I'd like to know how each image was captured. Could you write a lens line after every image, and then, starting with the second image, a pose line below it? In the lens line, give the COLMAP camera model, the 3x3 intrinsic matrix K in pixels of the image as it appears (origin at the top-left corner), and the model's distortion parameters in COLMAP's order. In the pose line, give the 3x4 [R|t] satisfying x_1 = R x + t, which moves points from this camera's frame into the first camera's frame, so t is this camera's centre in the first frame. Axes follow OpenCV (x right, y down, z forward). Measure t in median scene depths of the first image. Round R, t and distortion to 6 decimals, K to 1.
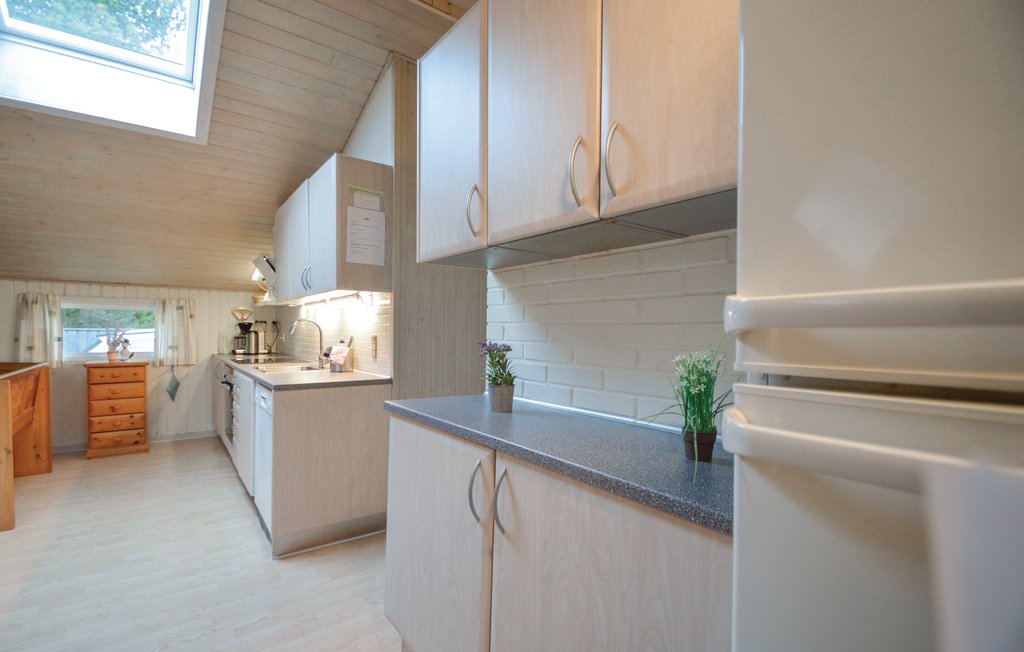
lens RADIAL K [[470.8, 0, 514.4], [0, 470.8, 335.3], [0, 0, 1]] dist [-0.003621, -0.001308]
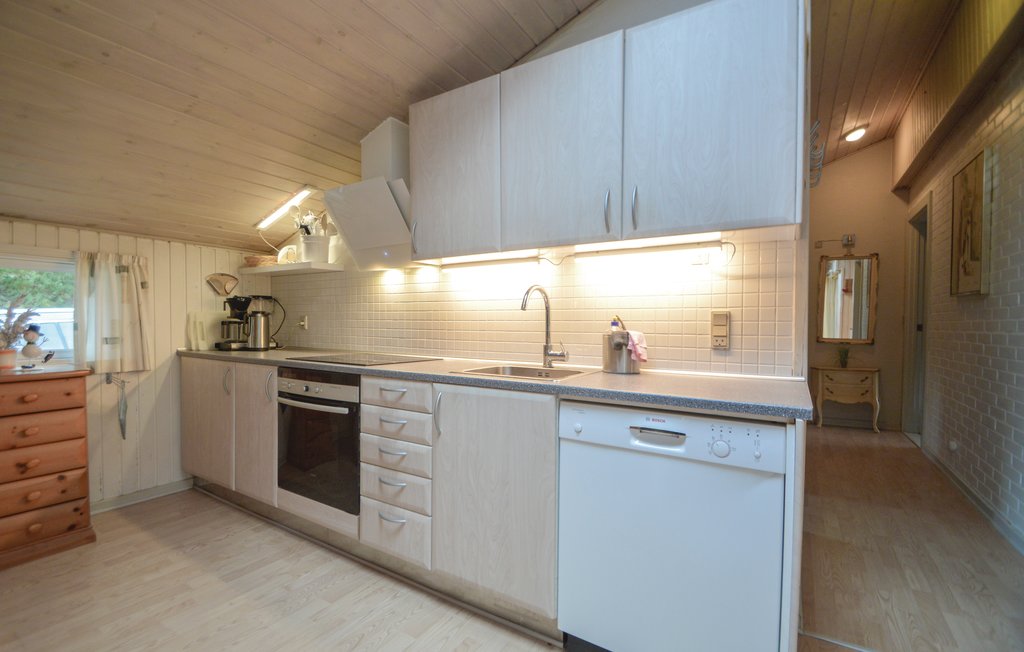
lens RADIAL K [[470.8, 0, 510.5], [0, 470.8, 330.8], [0, 0, 1]] dist [-0.003621, -0.001308]
pose [[0.939963, -0.008078, 0.341181, -0.491882], [0.003732, 0.999903, 0.013390, 0.009097], [-0.341256, -0.011313, 0.939902, 0.335737]]
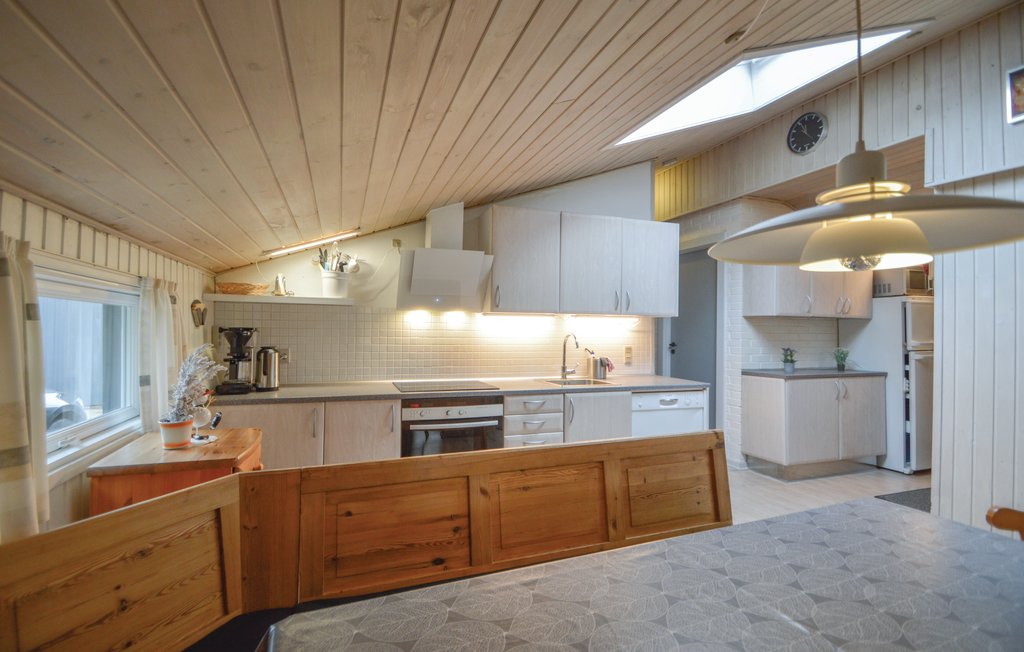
lens RADIAL K [[470.8, 0, 510.3], [0, 470.8, 319.8], [0, 0, 1]] dist [-0.003621, -0.001308]
pose [[0.289109, 0.005141, 0.957282, -1.083624], [-0.007472, 0.999967, -0.003114, -0.045672], [-0.957267, -0.006252, 0.289138, 0.602848]]
